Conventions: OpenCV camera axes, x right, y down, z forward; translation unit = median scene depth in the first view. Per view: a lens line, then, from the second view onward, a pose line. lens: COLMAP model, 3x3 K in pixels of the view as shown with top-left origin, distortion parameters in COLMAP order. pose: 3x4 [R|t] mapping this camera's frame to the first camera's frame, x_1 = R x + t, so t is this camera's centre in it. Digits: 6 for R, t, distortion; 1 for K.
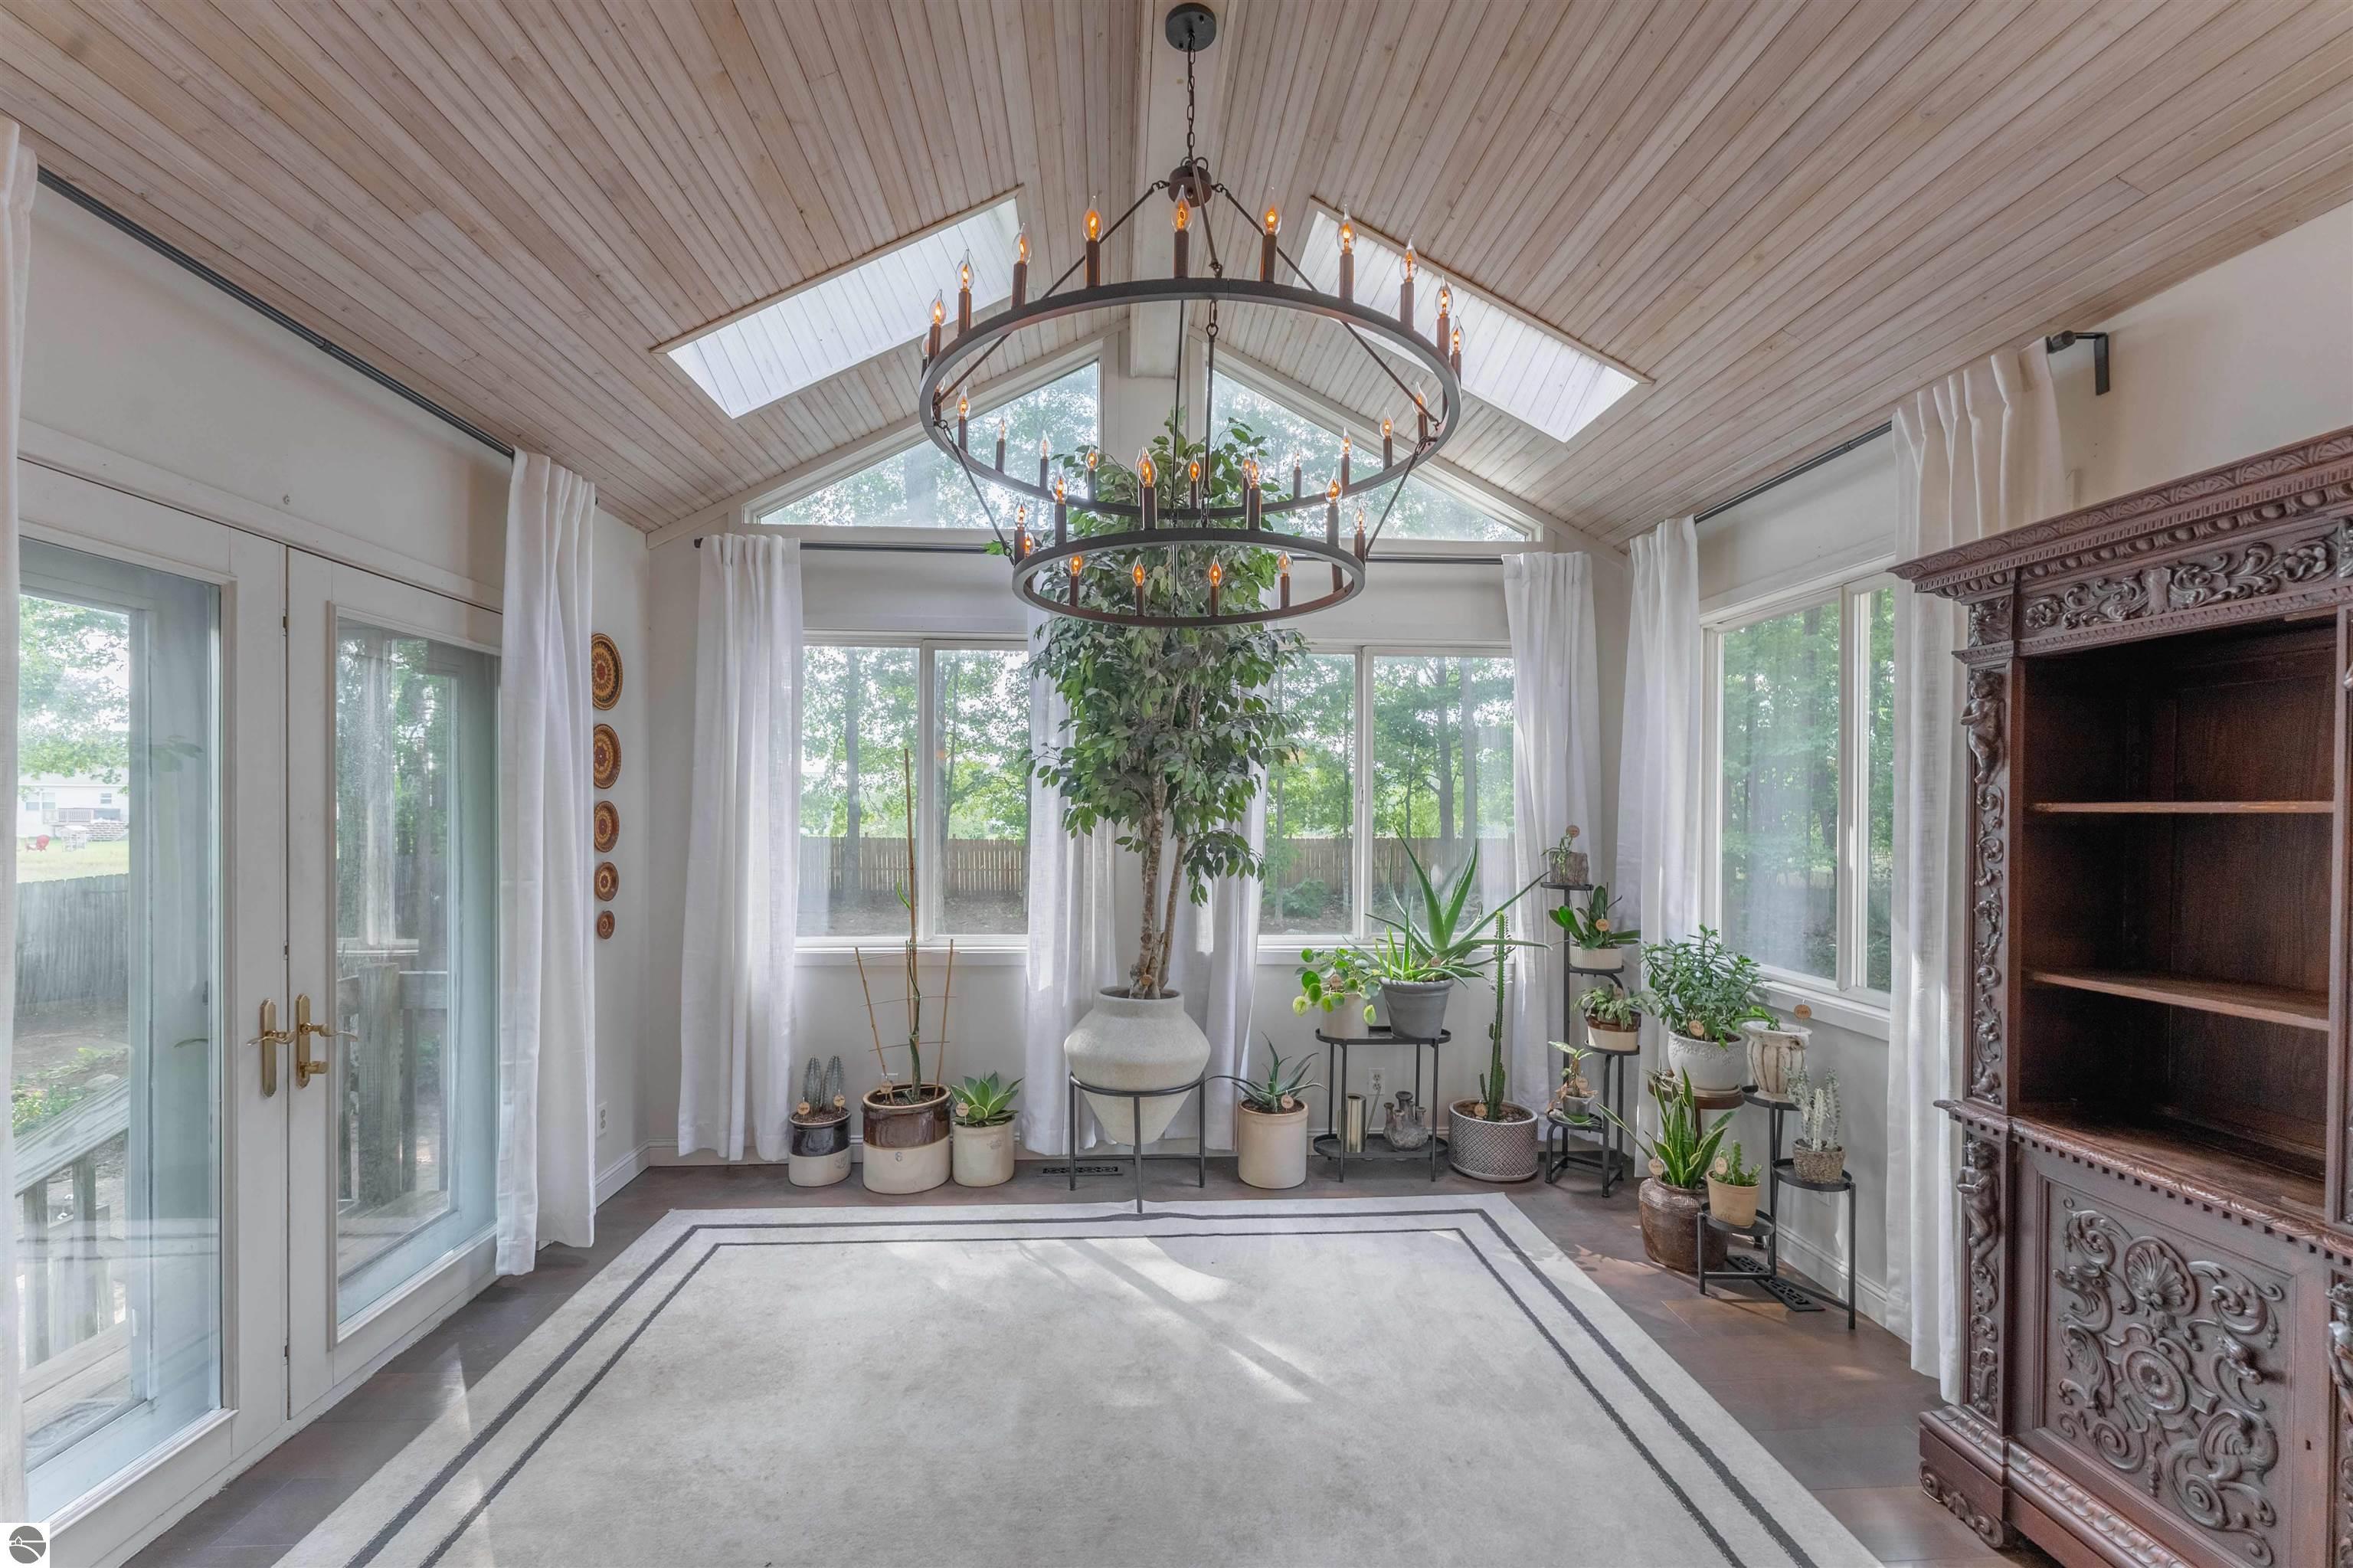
lens RADIAL K [[951.8, 0, 1166.8], [0, 951.8, 805.0], [0, 0, 1]] dist [-0.000117, -0.000632]
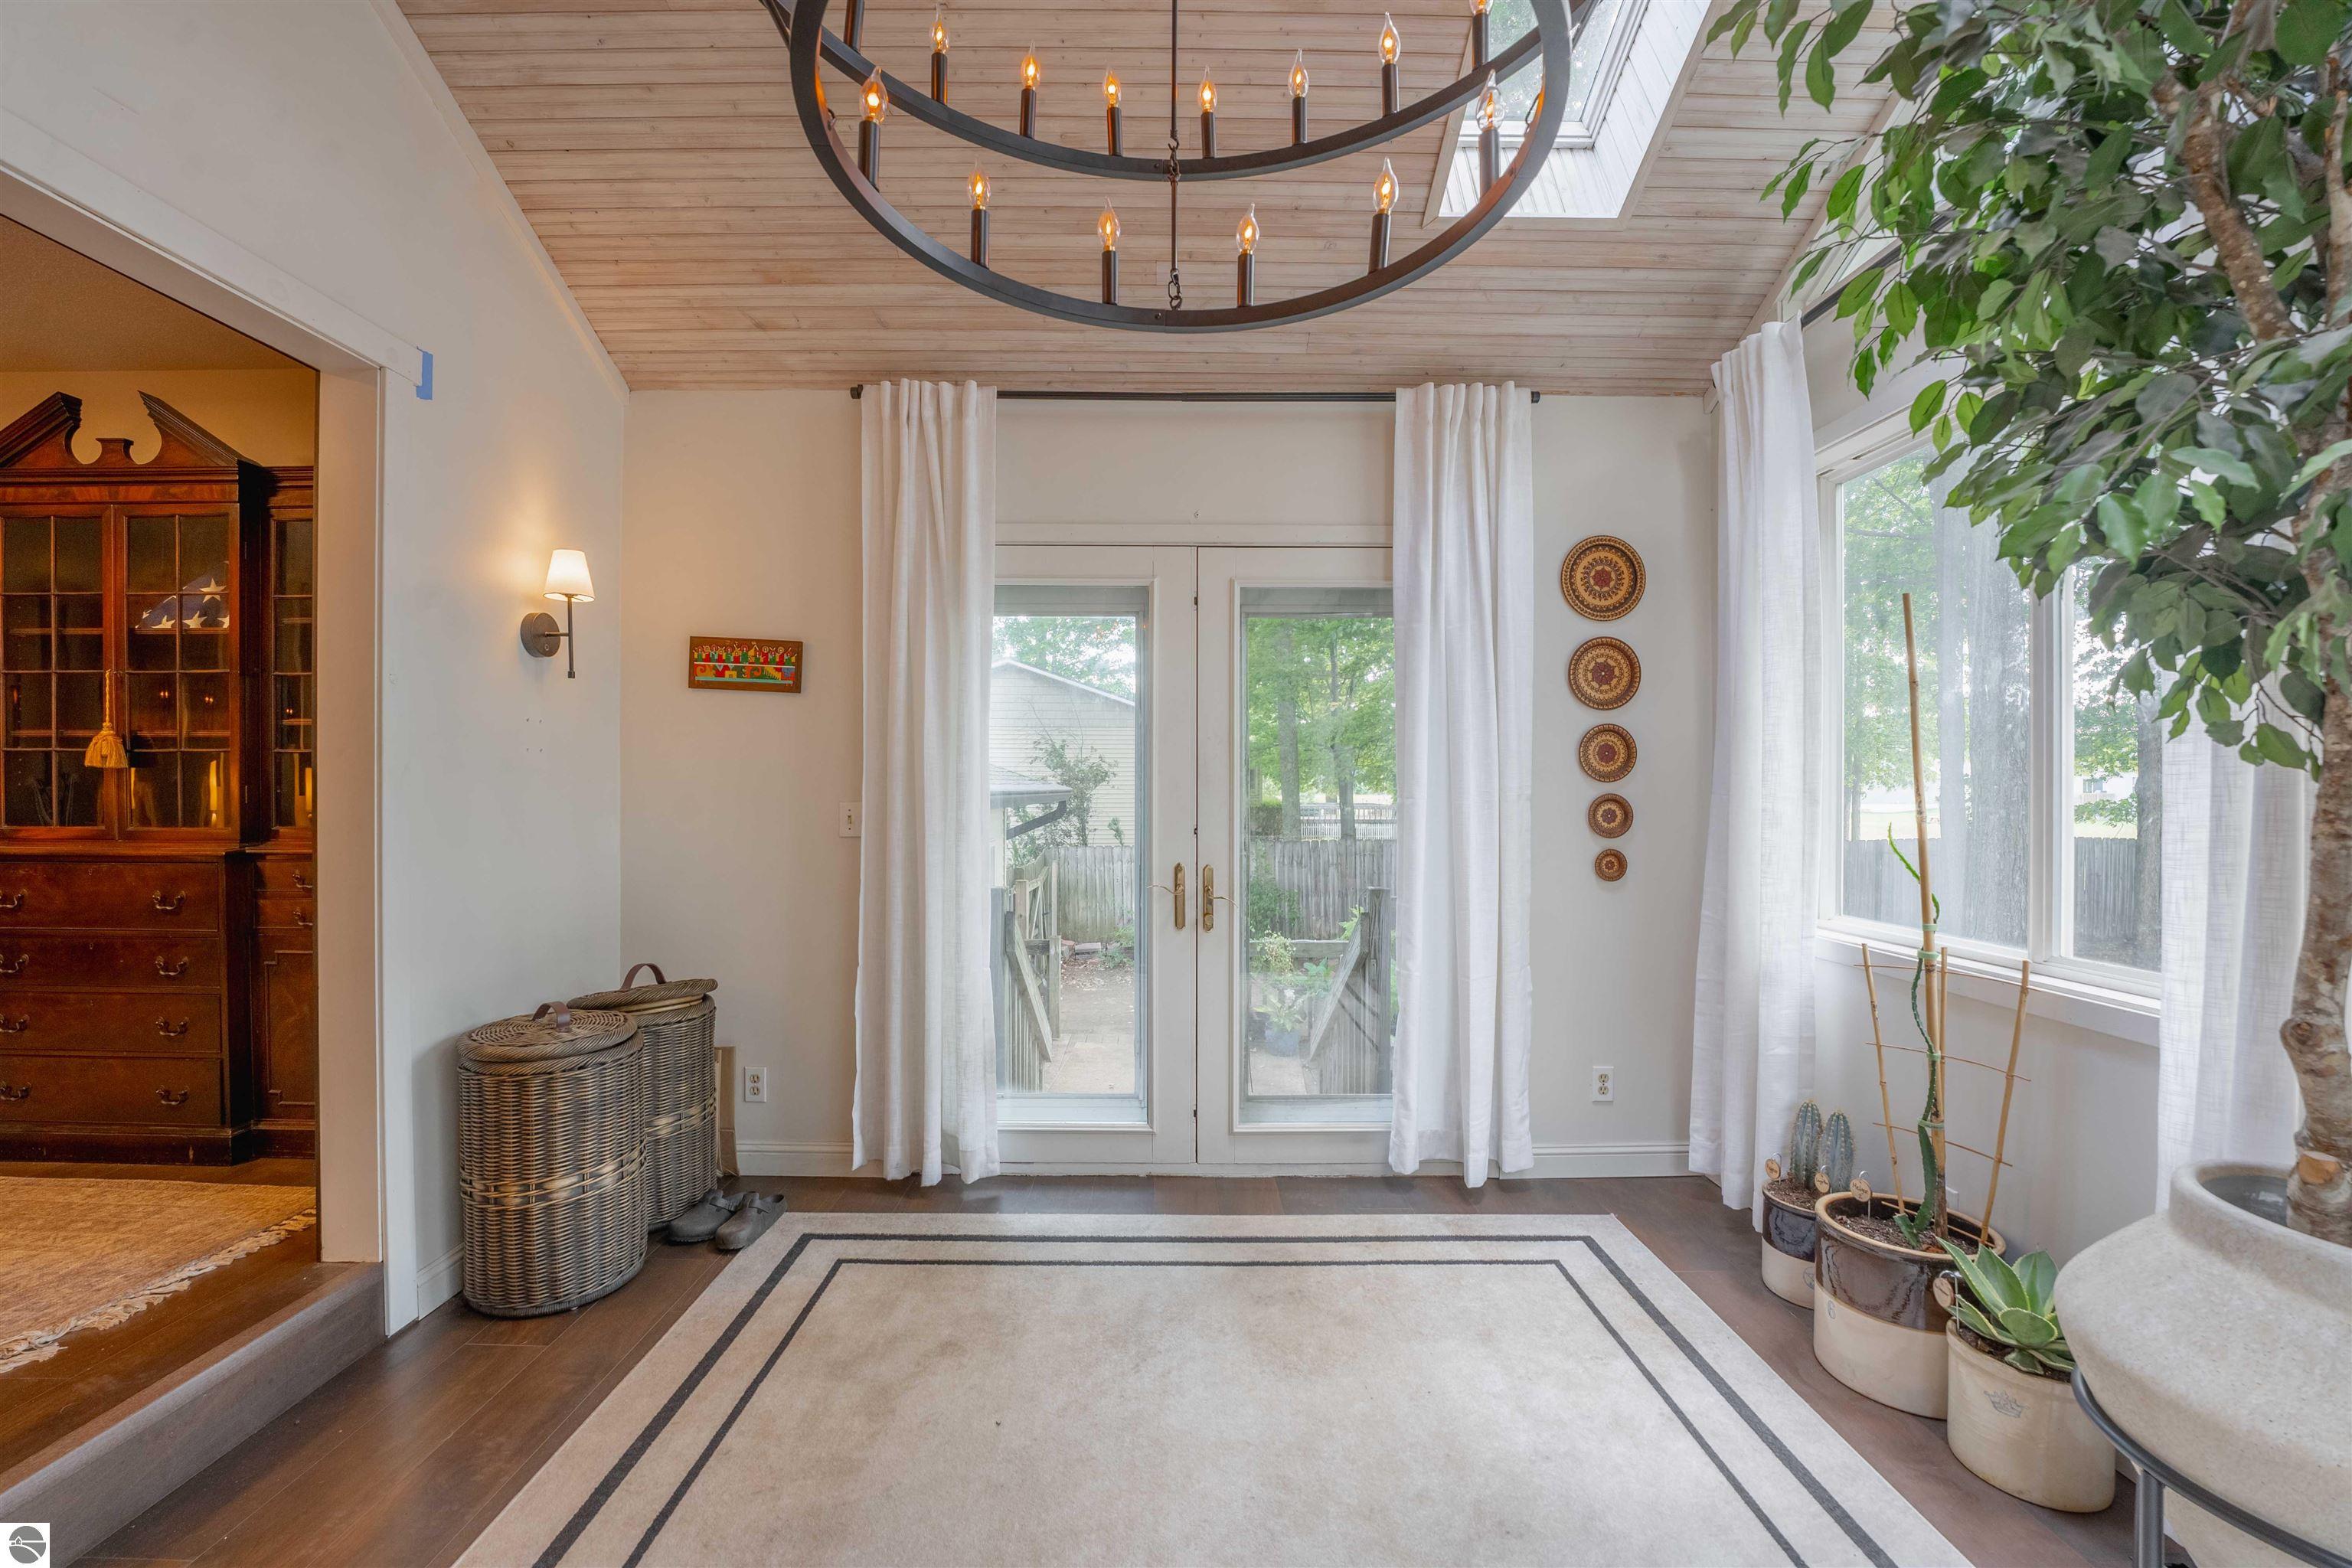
lens RADIAL K [[951.3, 0, 1168.6], [0, 951.3, 793.5], [0, 0, 1]] dist [-0.000117, -0.000632]
pose [[-0.059223, -0.007926, -0.998213, 0.382964], [-0.000090, 0.999969, -0.007935, 0.083280], [0.998245, -0.000380, -0.059222, 0.802690]]
